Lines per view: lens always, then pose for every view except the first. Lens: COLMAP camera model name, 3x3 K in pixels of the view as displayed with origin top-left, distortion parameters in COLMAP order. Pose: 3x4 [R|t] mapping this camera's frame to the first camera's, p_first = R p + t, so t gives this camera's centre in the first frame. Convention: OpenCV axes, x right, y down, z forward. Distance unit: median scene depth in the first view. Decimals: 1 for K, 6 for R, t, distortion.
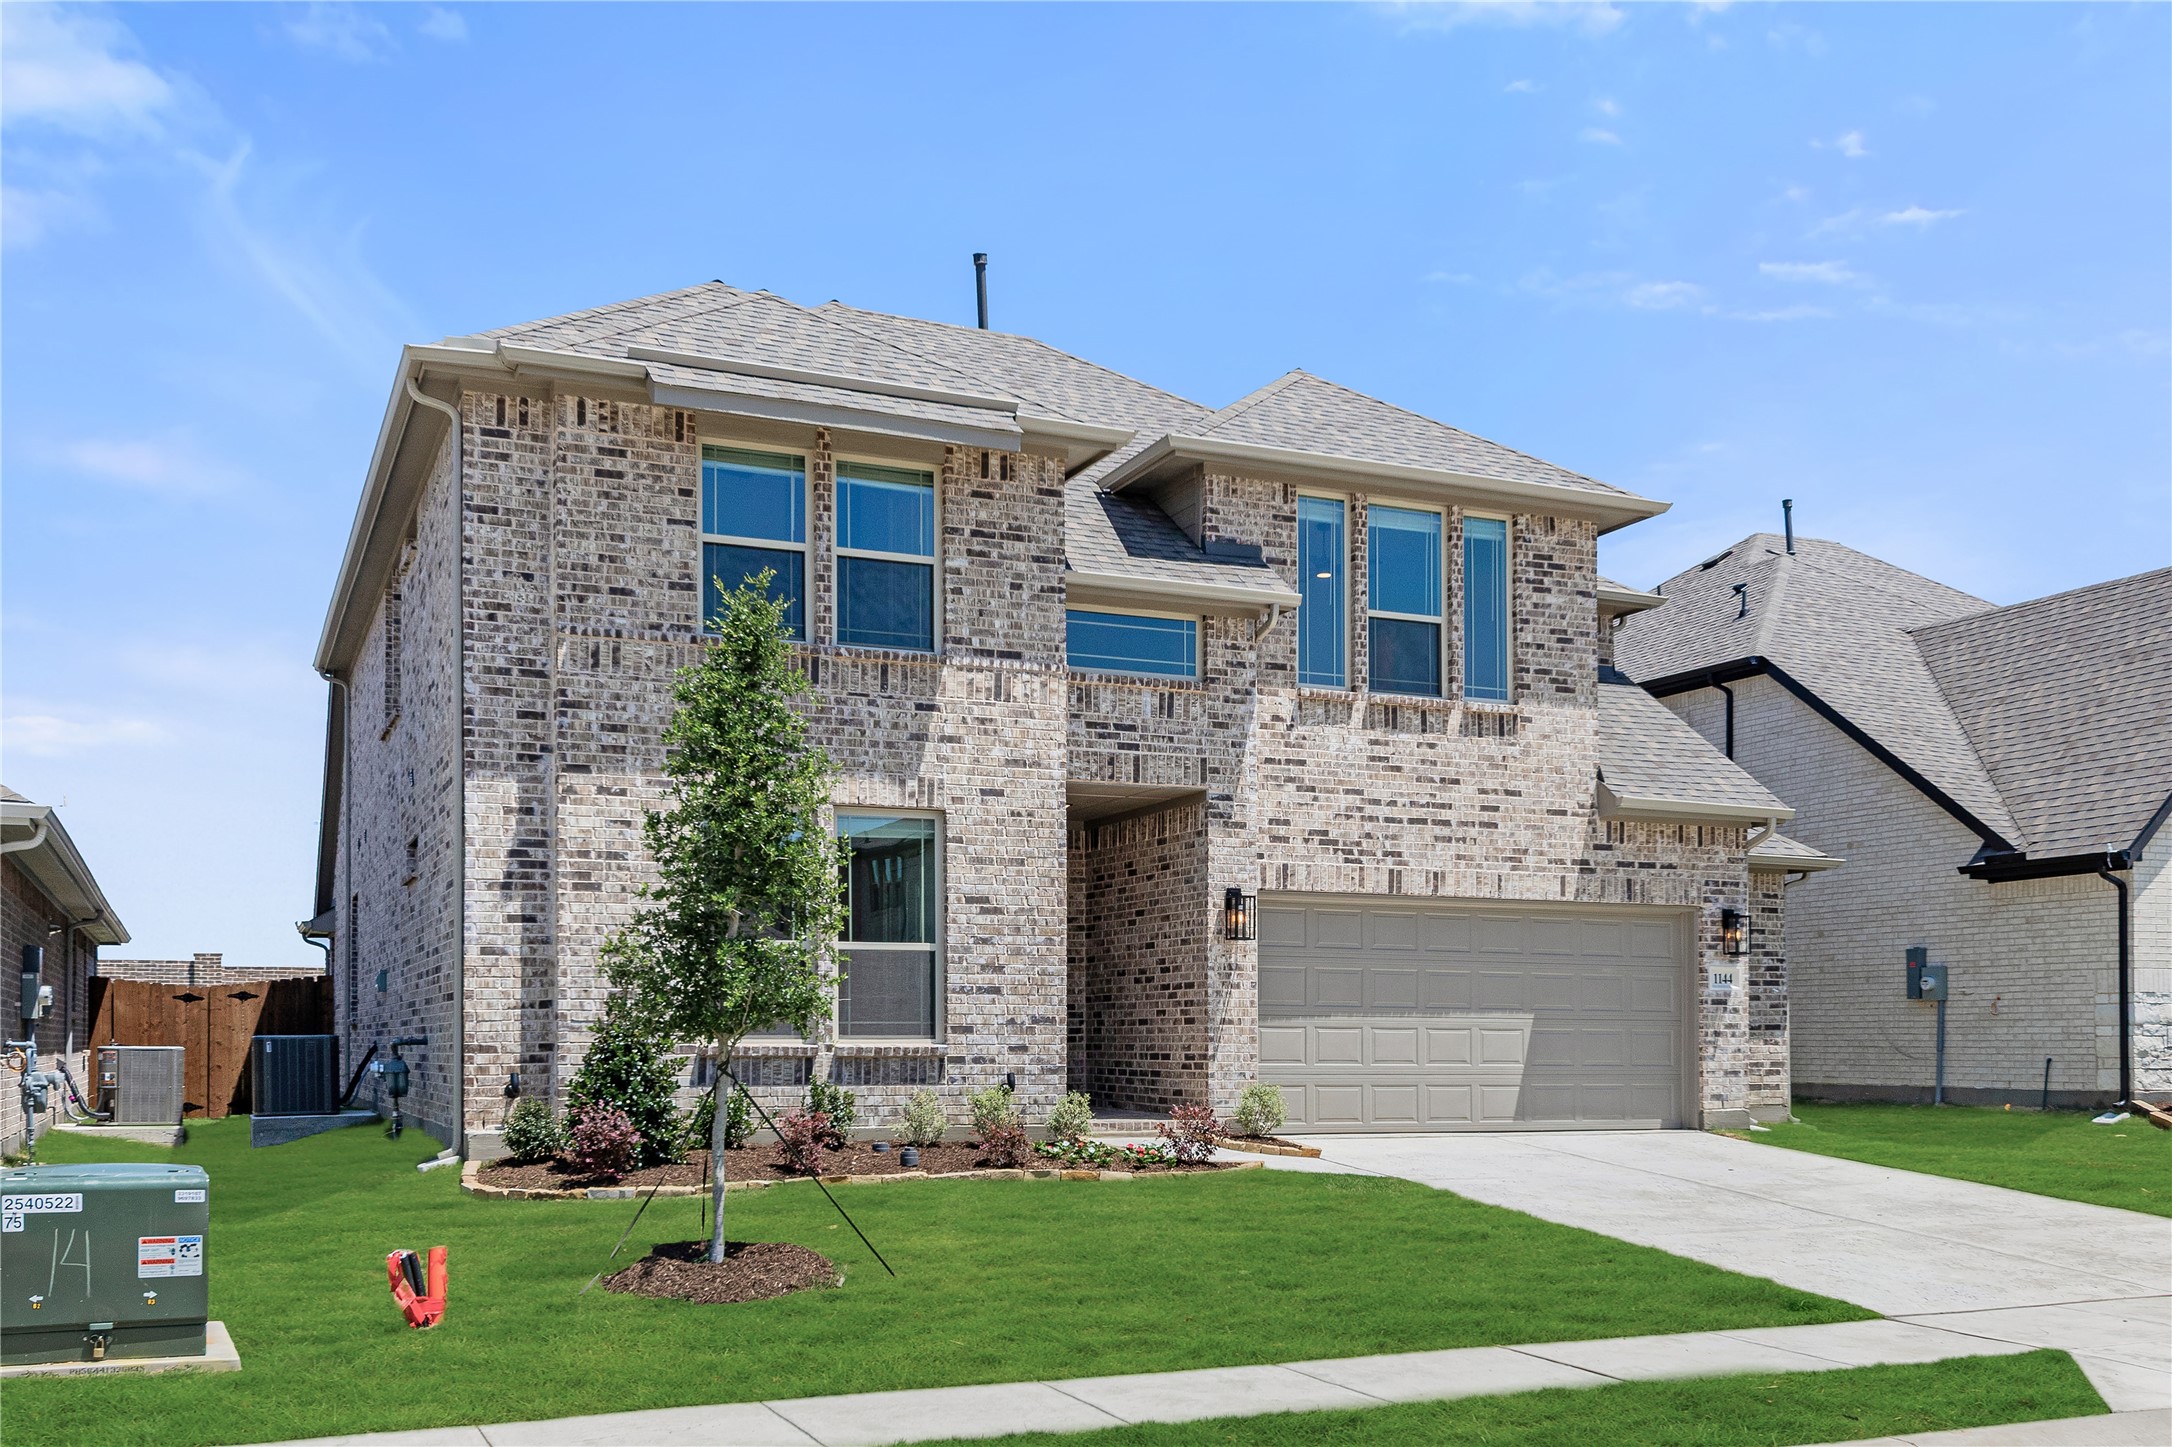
lens RADIAL K [[1506.2, 0, 1088.4], [0, 1506.2, 731.7], [0, 0, 1]] dist [-0.000047, 0.001272]
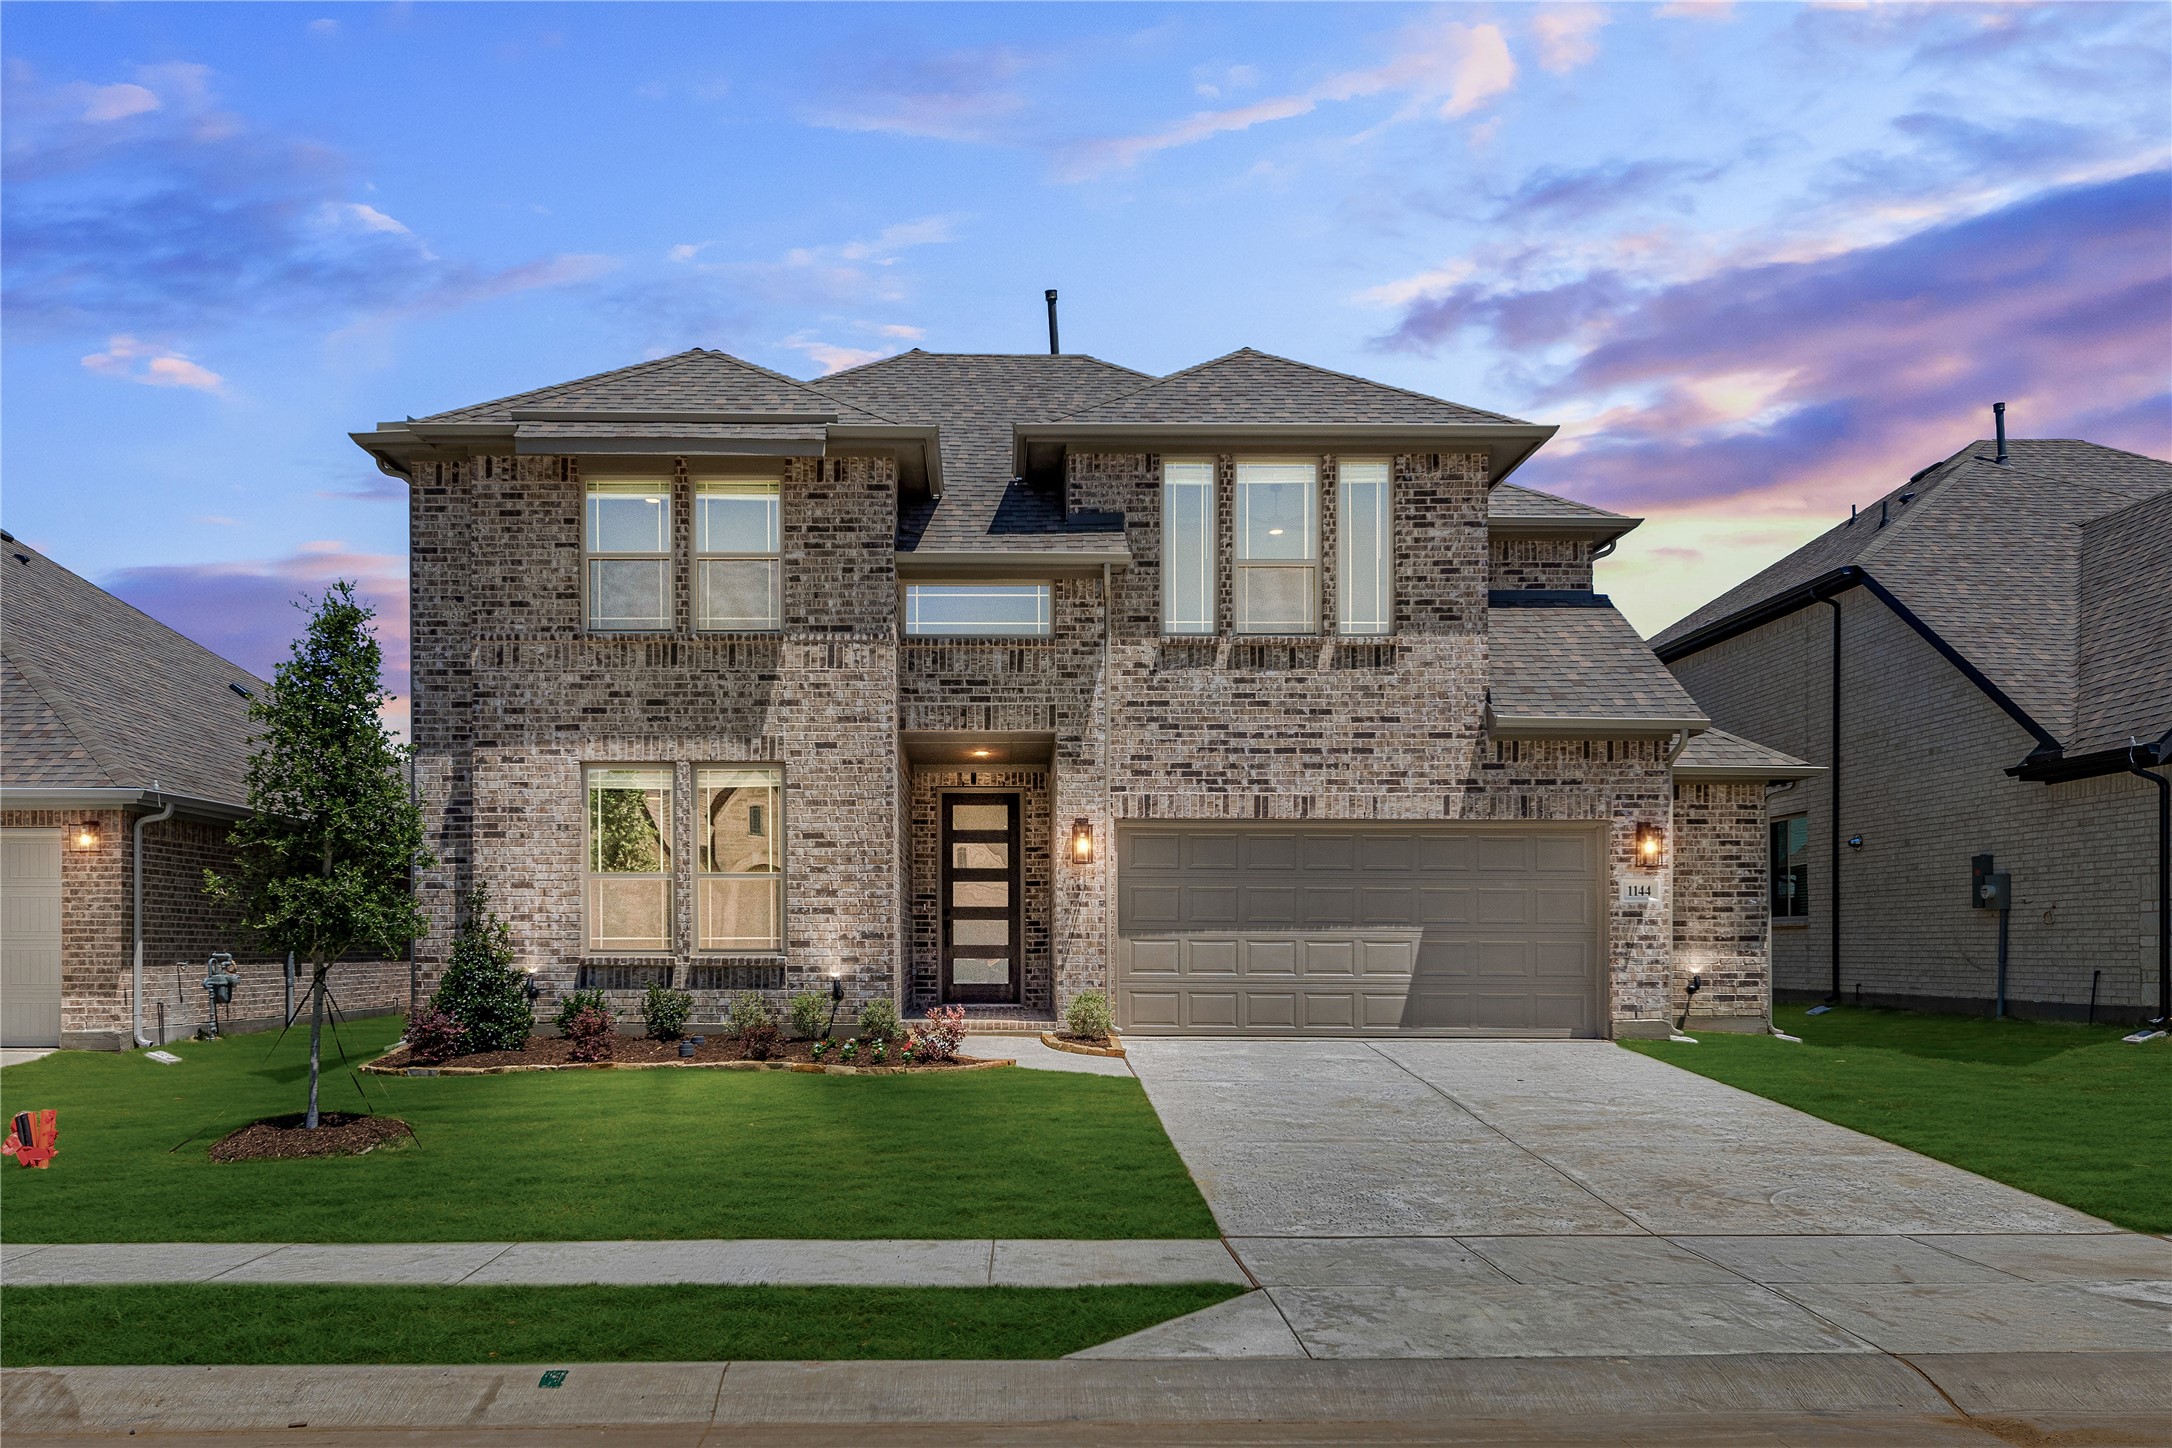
lens RADIAL K [[1236.6, 0, 1086.0], [0, 1236.6, 724.0], [0, 0, 1]] dist [0.000798, -0.000135]
pose [[0.949805, -0.056790, -0.307644, 0.394472], [0.063481, 0.997914, 0.011777, 0.022903], [0.306333, -0.030715, 0.951429, 0.121916]]
